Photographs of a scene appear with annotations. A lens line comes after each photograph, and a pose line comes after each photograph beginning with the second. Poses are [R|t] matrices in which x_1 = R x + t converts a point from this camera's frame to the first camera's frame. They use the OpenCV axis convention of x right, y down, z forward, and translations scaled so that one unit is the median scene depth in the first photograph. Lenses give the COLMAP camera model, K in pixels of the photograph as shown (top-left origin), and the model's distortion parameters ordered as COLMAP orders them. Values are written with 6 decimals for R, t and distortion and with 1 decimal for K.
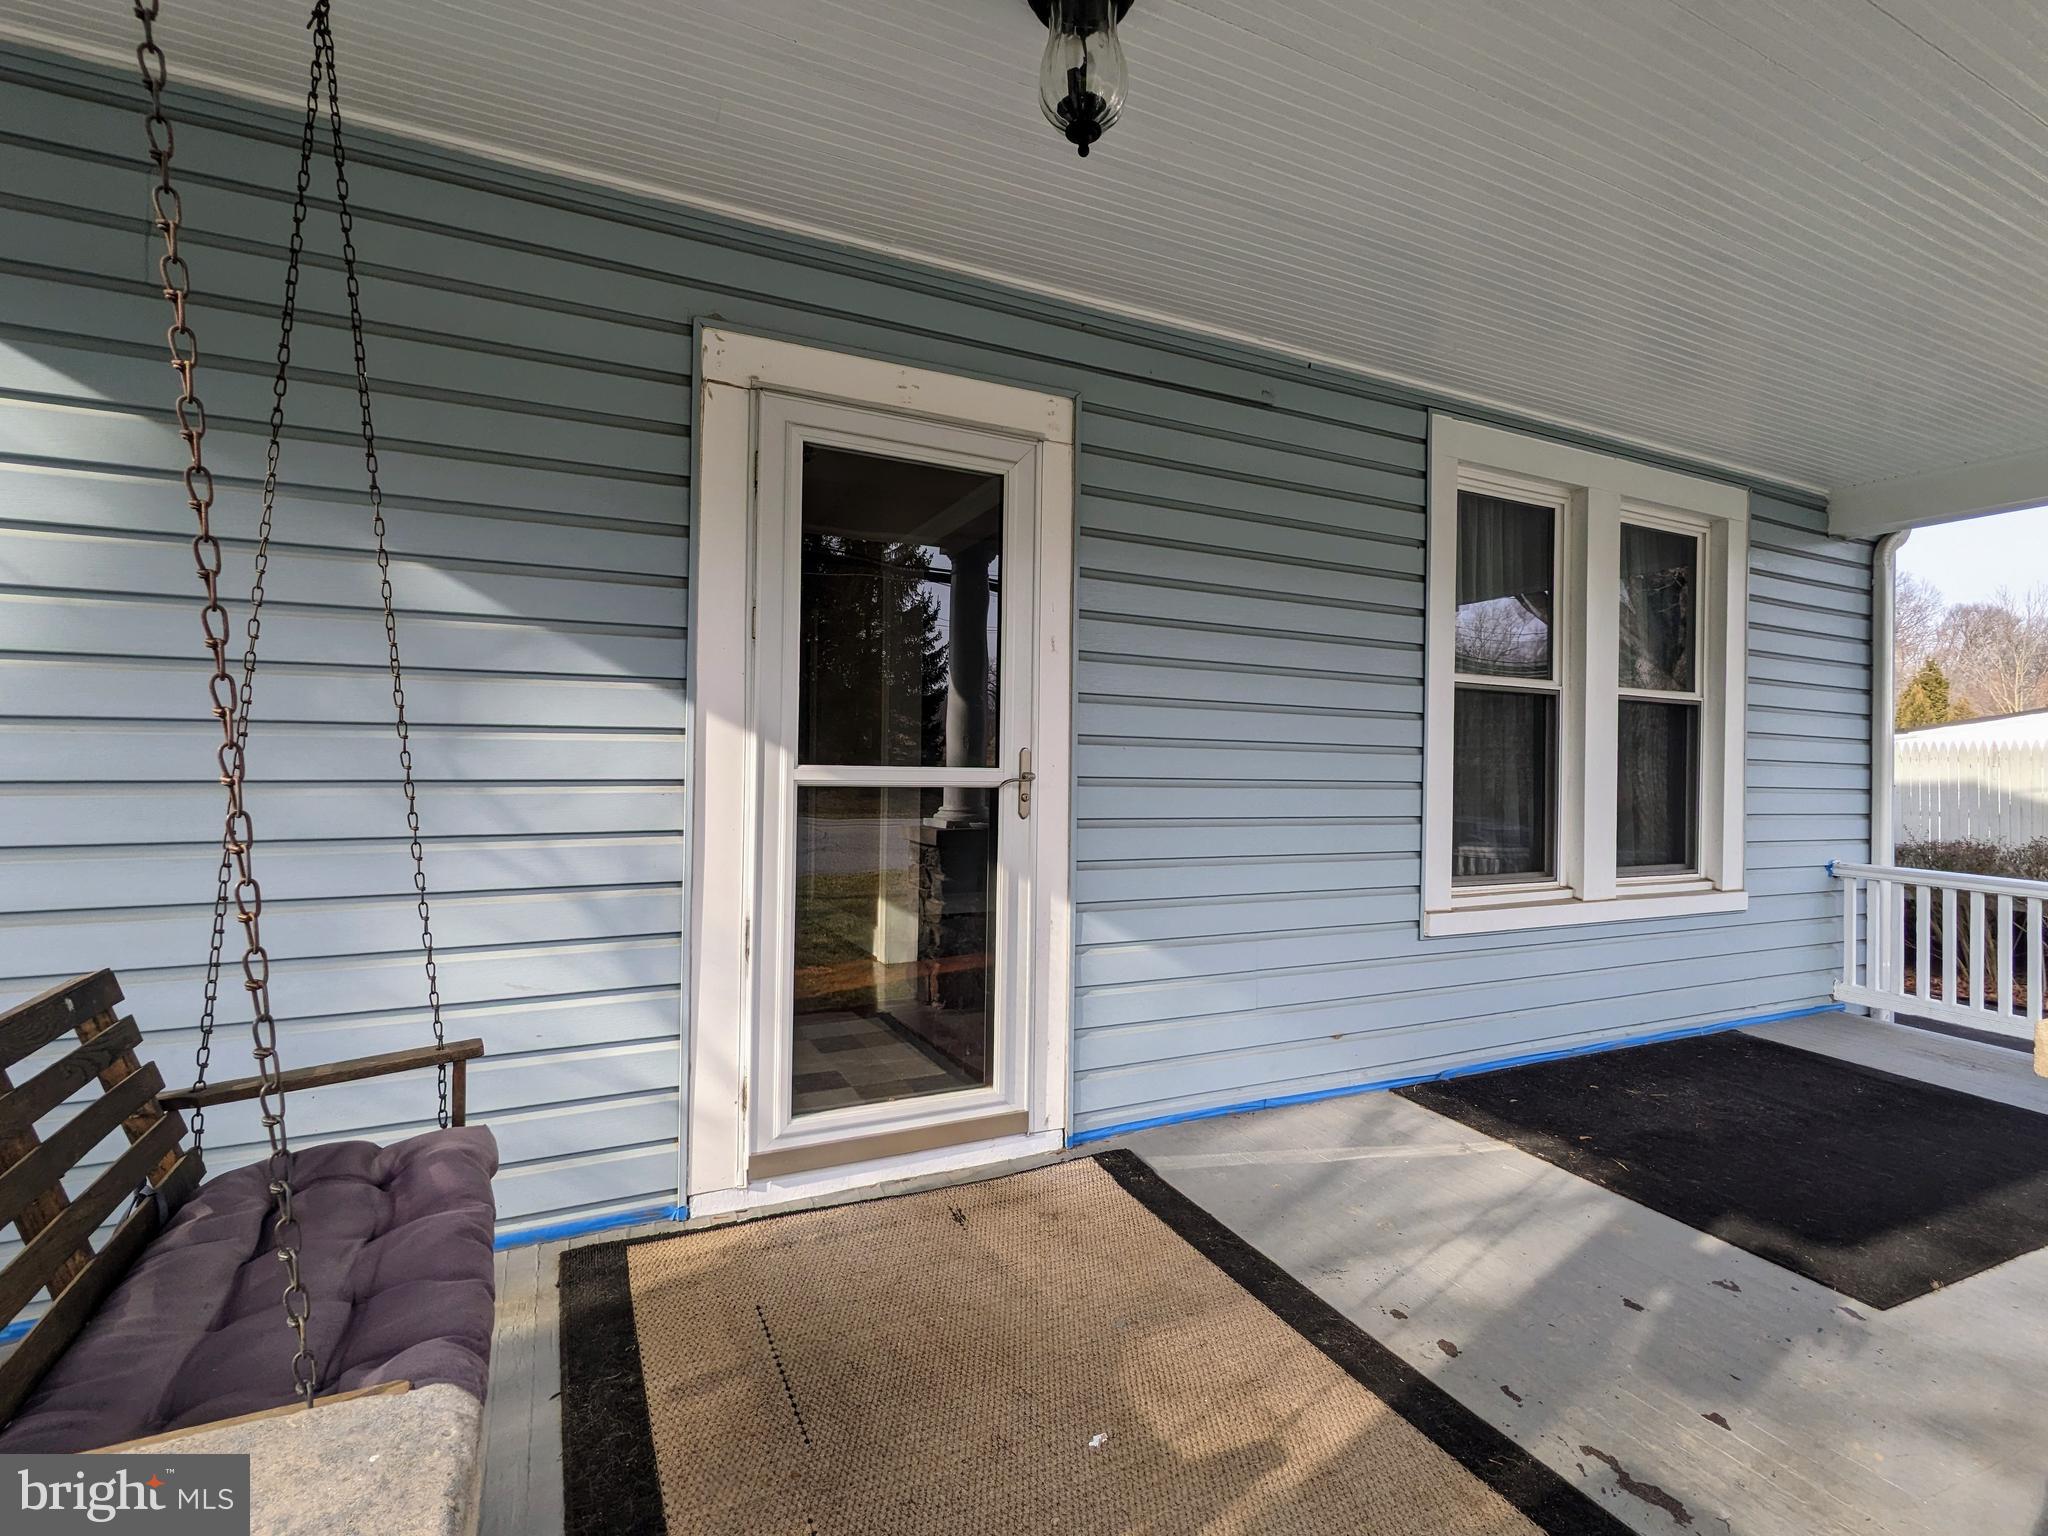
lens RADIAL K [[989.1, 0, 1038.6], [0, 989.1, 770.5], [0, 0, 1]] dist [-0.002492, 0.003448]
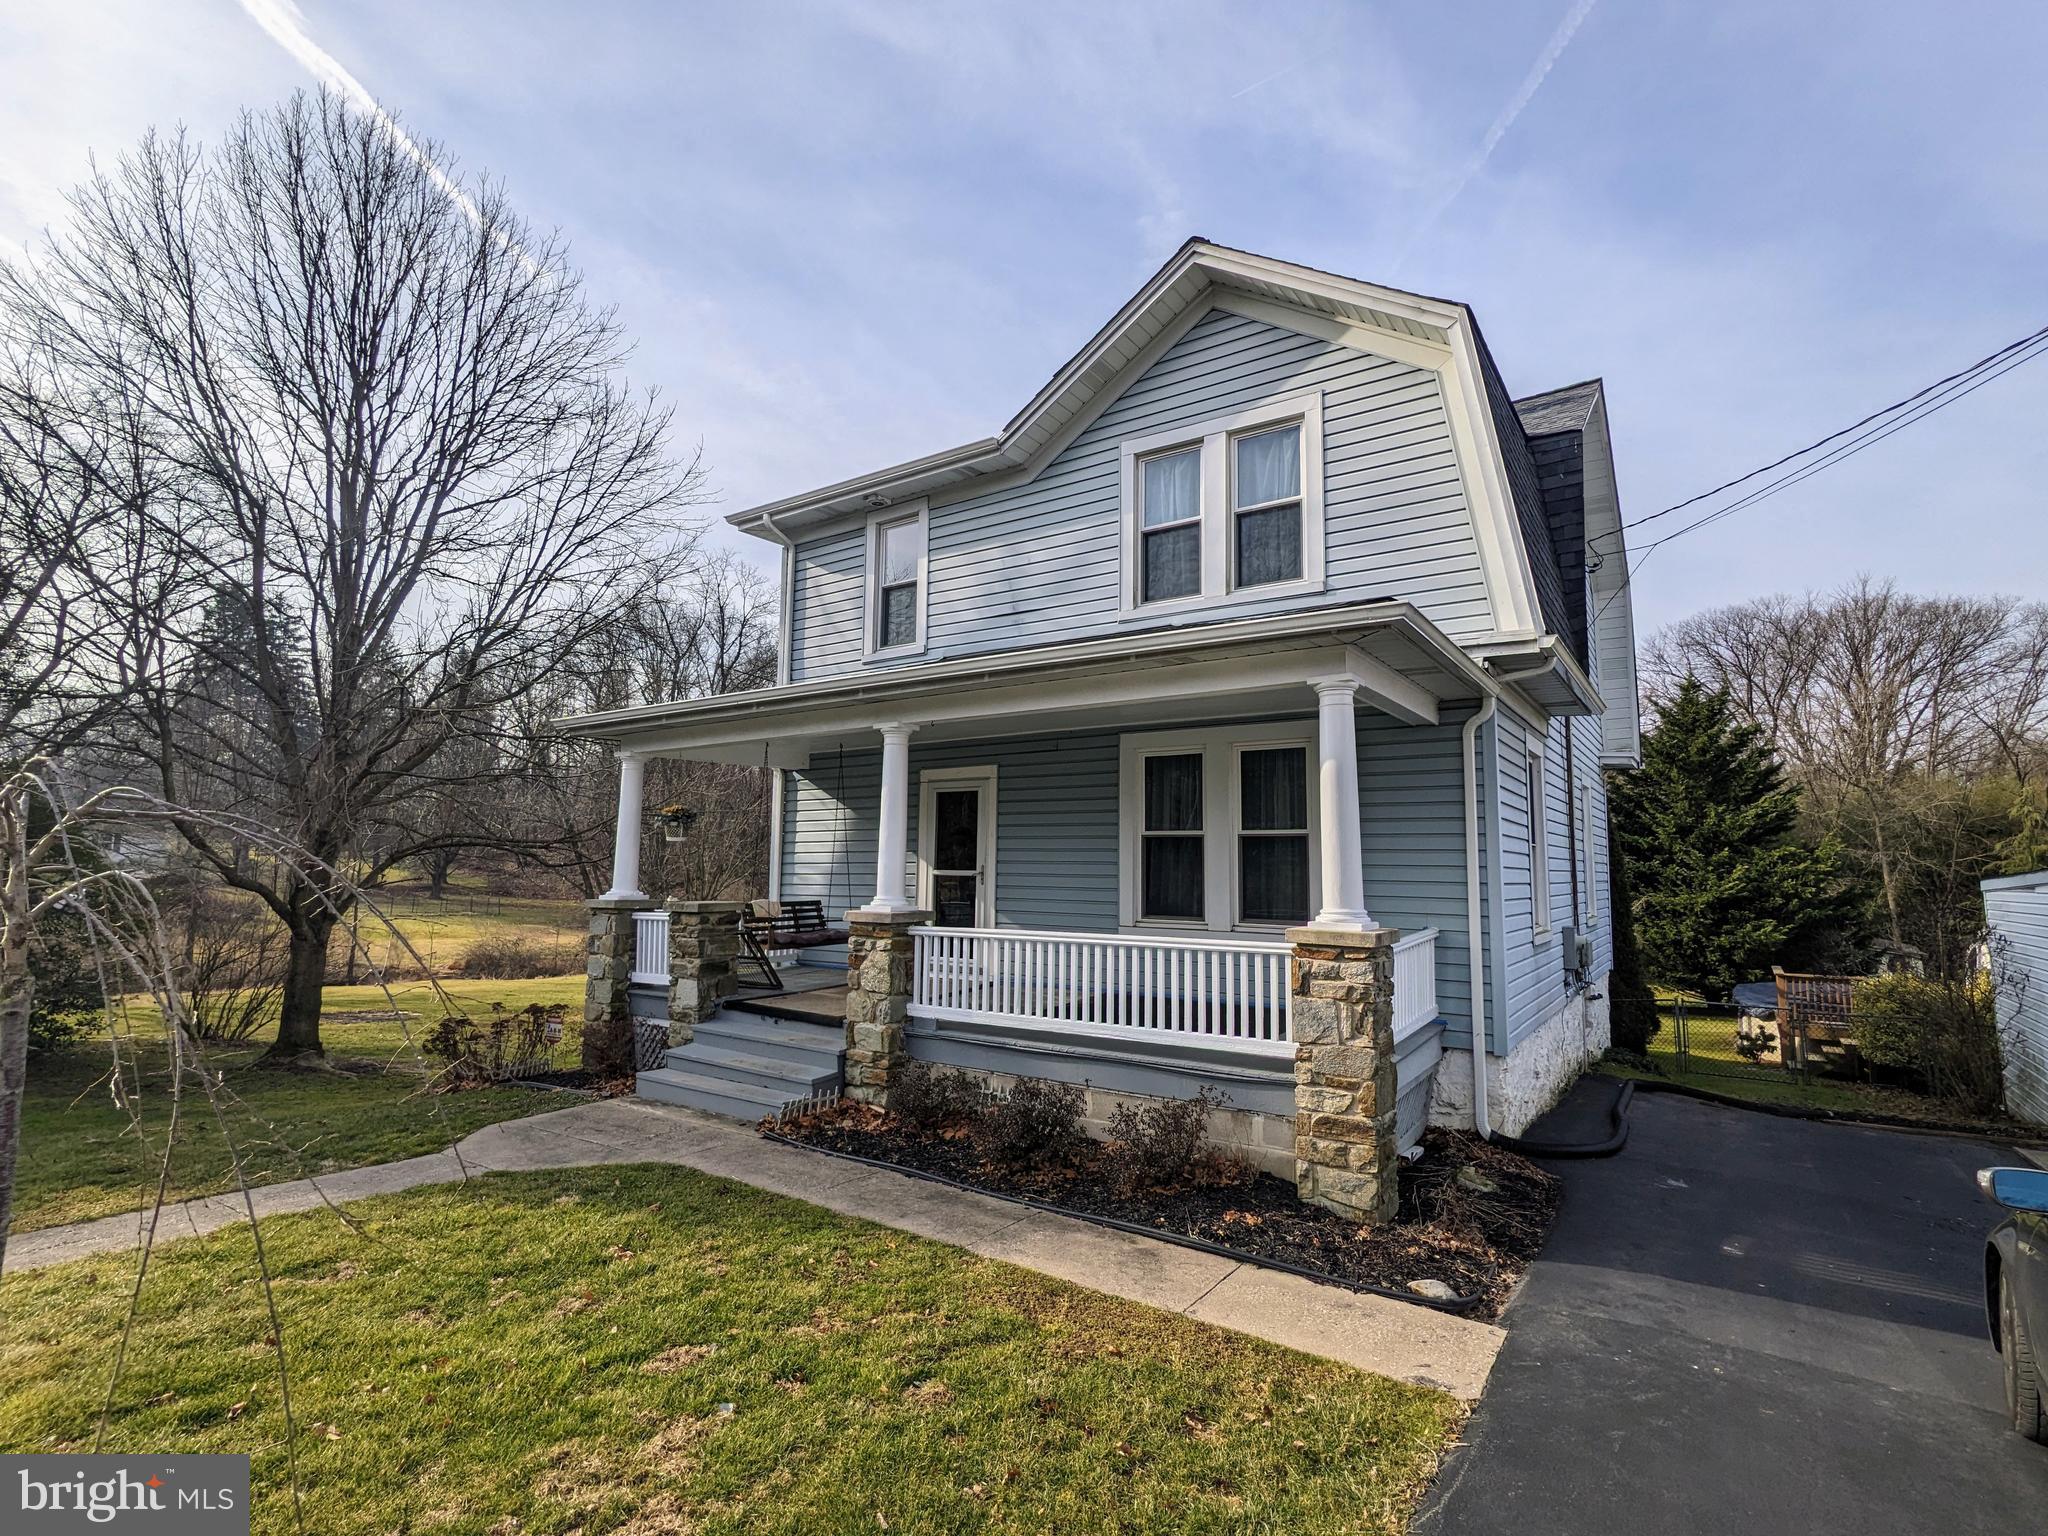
lens RADIAL K [[989.1, 0, 1035.3], [0, 989.1, 761.2], [0, 0, 1]] dist [-0.002492, 0.003448]
pose [[0.481136, -0.101832, -0.870712, 3.680670], [-0.003252, 0.993016, -0.117933, 0.030384], [0.876640, 0.059573, 0.477444, -0.650894]]
